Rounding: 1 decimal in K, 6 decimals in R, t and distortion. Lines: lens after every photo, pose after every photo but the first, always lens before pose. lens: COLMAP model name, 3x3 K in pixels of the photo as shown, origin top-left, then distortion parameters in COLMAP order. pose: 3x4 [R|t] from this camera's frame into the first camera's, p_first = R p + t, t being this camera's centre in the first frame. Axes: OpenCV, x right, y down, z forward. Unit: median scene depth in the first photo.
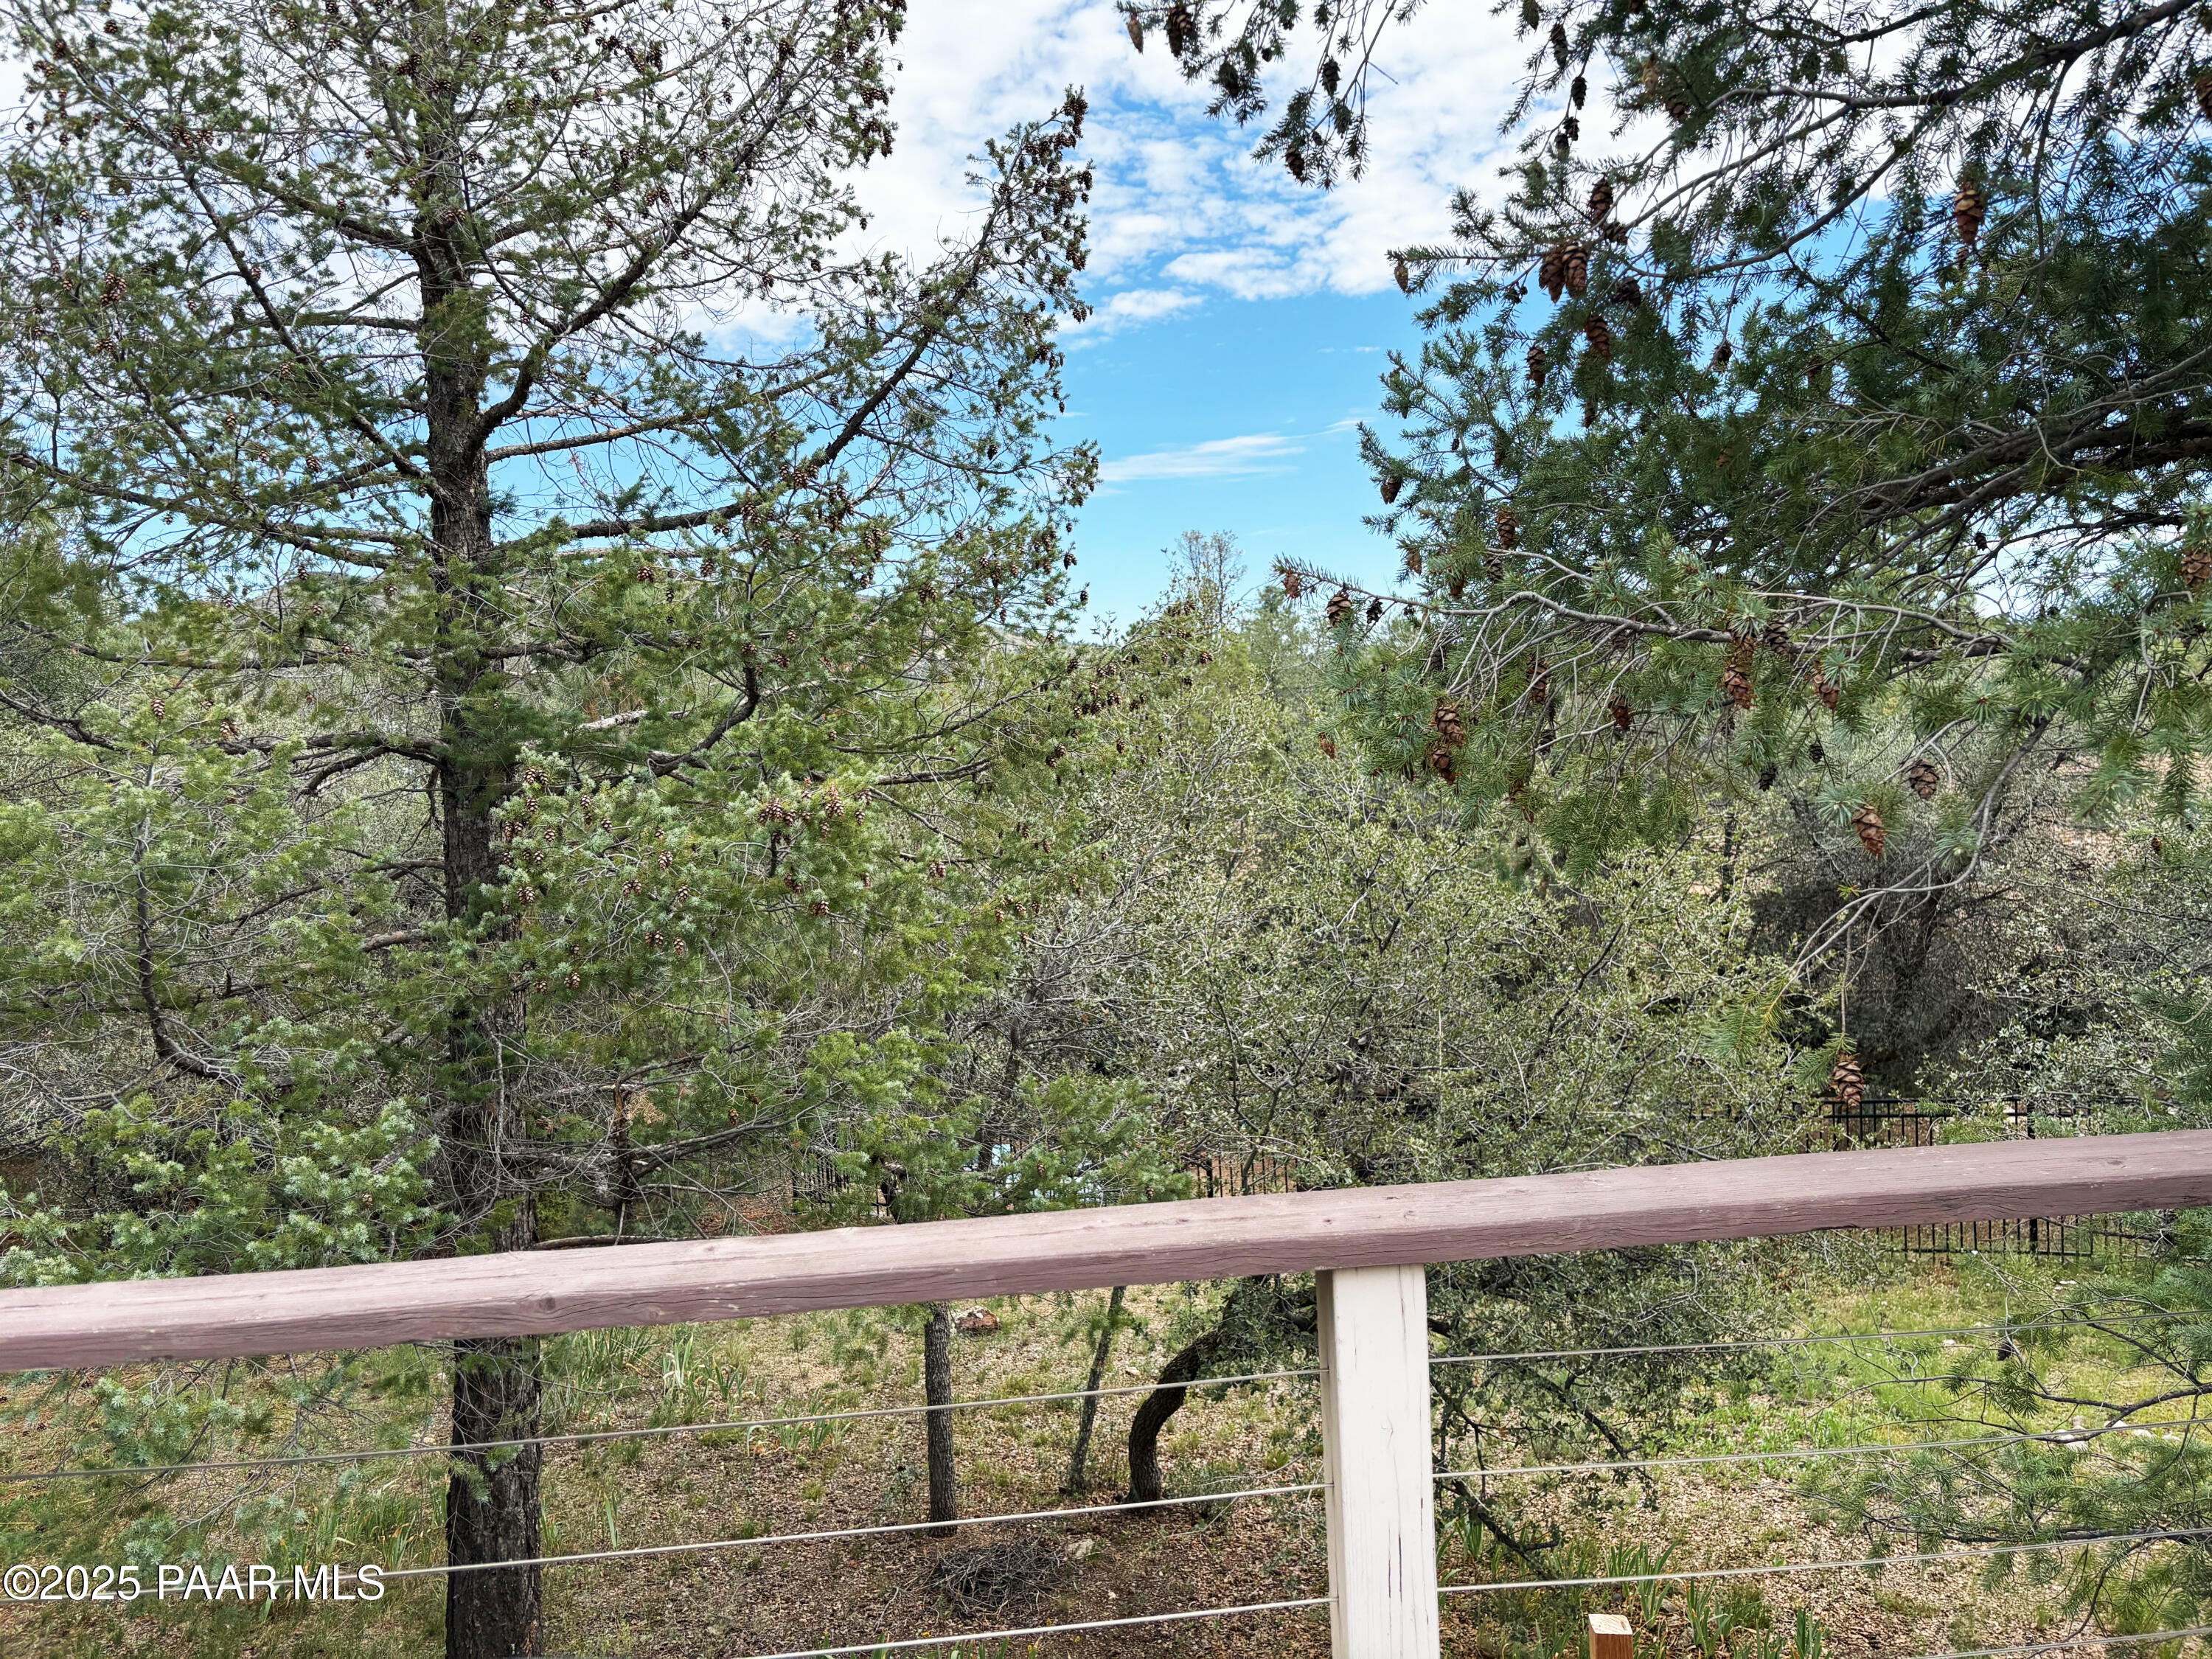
lens RADIAL K [[1680.2, 0, 1100.2], [0, 1680.2, 831.8], [0, 0, 1]] dist [0.000819, 0.001711]
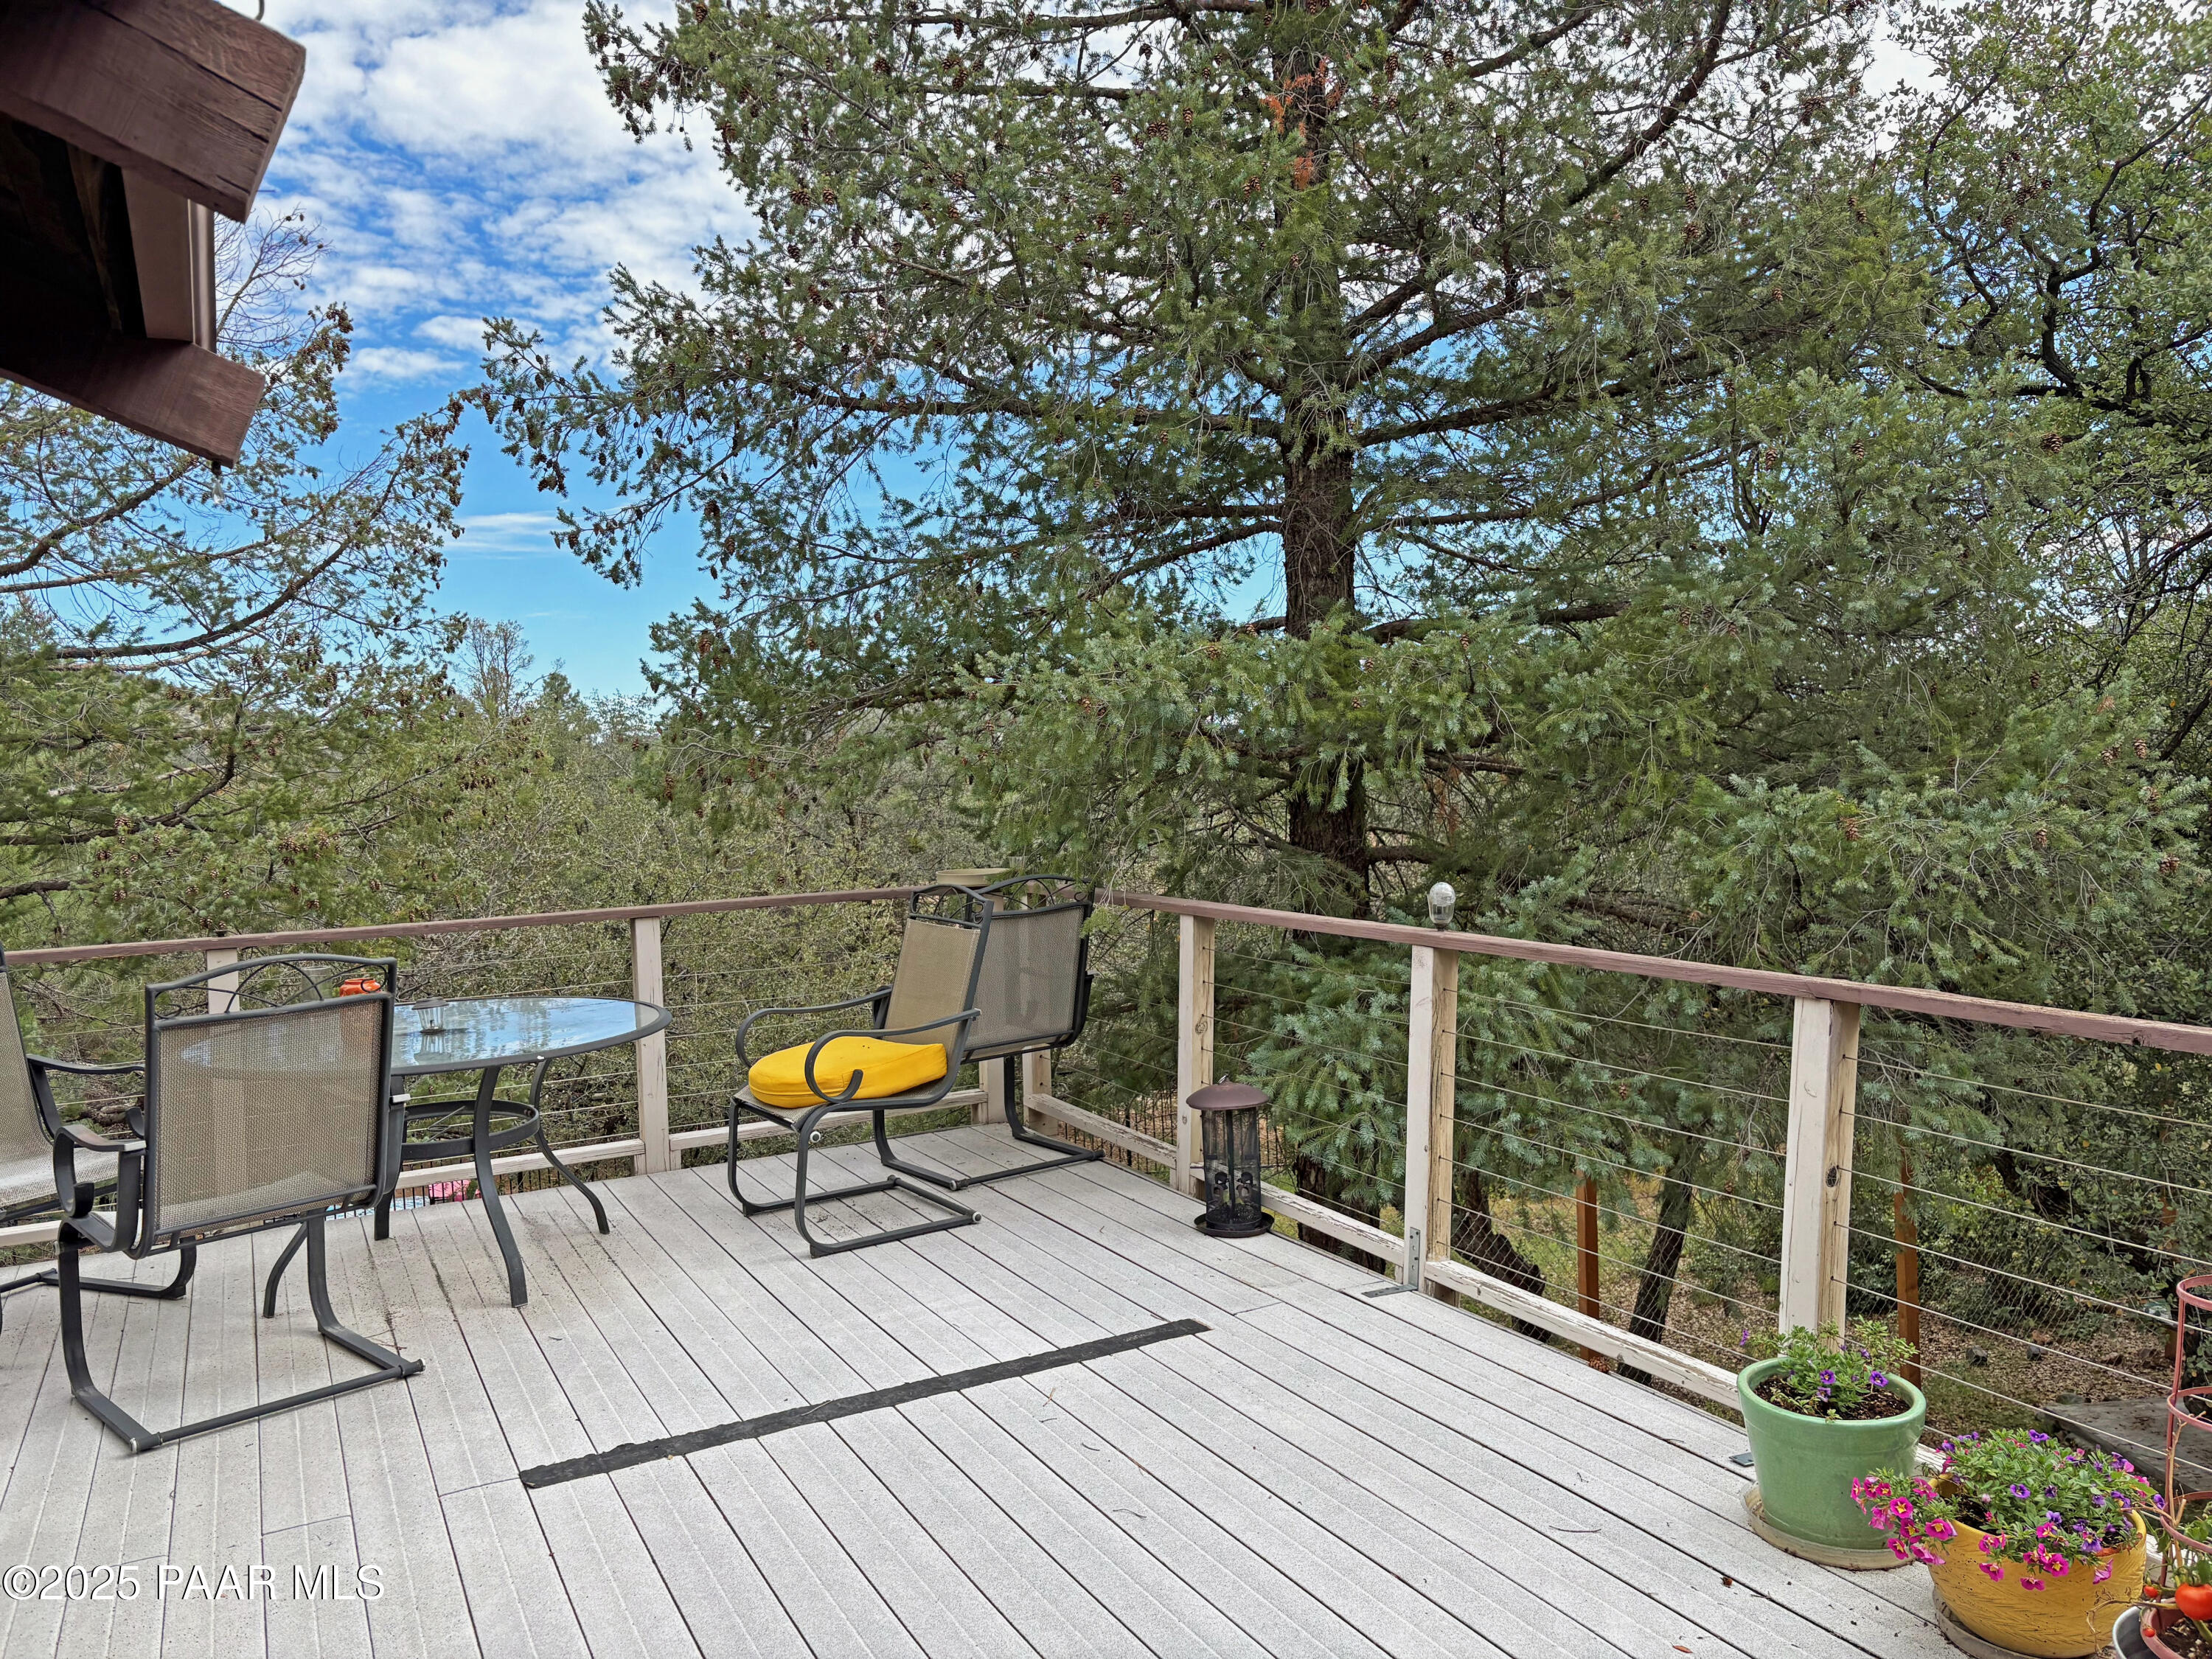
lens RADIAL K [[1680.2, 0, 1103.2], [0, 1680.2, 844.6], [0, 0, 1]] dist [0.000819, 0.001711]
pose [[0.912885, -0.001973, 0.408212, -0.102265], [0.021097, 0.998880, -0.042350, 0.061198], [-0.407671, 0.047272, 0.911904, -0.665858]]
